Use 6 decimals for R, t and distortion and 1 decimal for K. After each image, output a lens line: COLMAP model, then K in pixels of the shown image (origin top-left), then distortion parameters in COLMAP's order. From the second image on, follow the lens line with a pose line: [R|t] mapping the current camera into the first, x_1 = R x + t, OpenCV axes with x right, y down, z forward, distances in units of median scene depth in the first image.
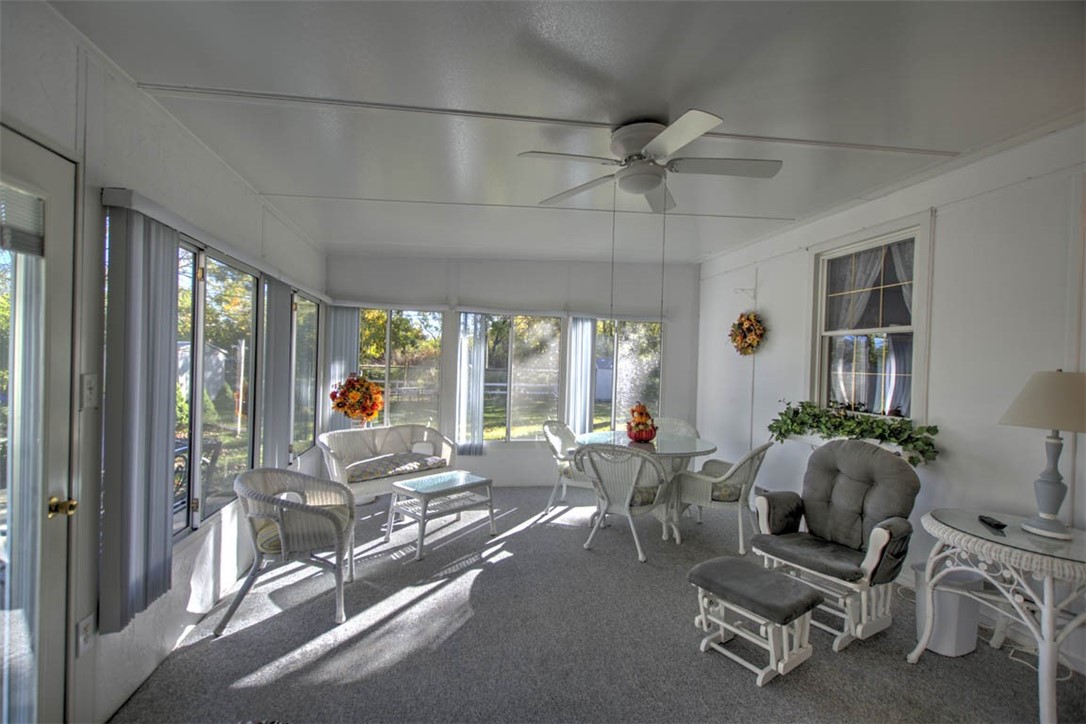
lens RADIAL K [[471.2, 0, 537.6], [0, 471.2, 362.5], [0, 0, 1]] dist [-0.007986, 0.001491]
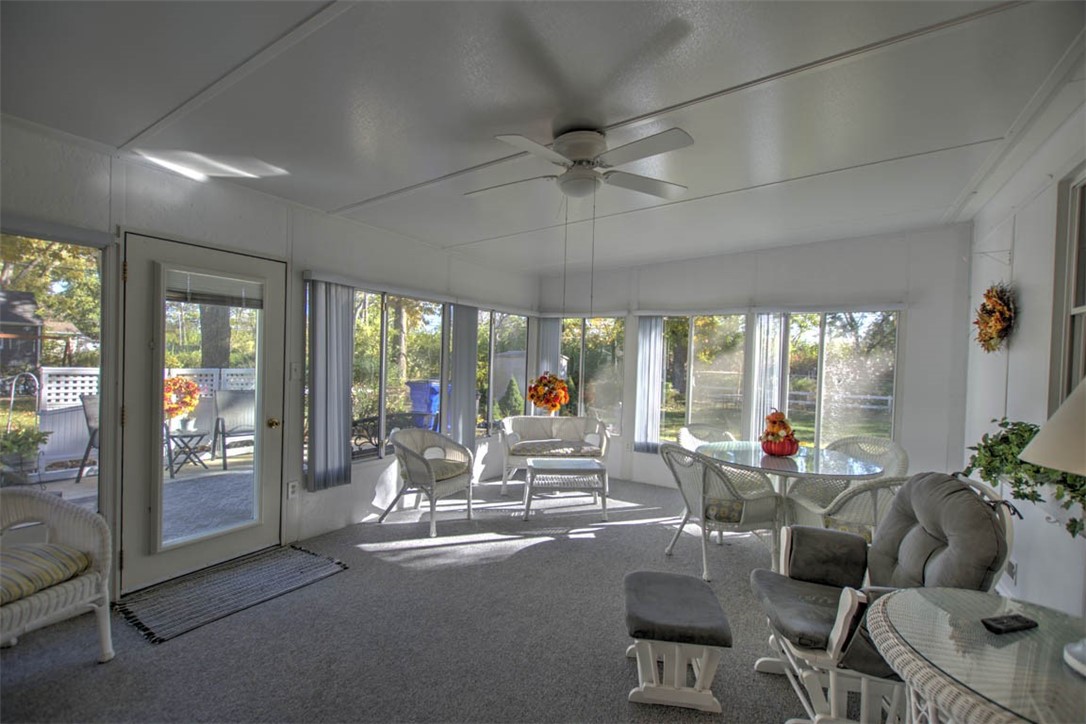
lens RADIAL K [[471.2, 0, 533.5], [0, 471.2, 361.9], [0, 0, 1]] dist [-0.007986, 0.001491]
pose [[0.720563, -0.002326, -0.693385, 0.535207], [-0.009742, 0.999862, -0.013477, 0.017107], [0.693321, 0.016466, 0.720441, 0.101596]]
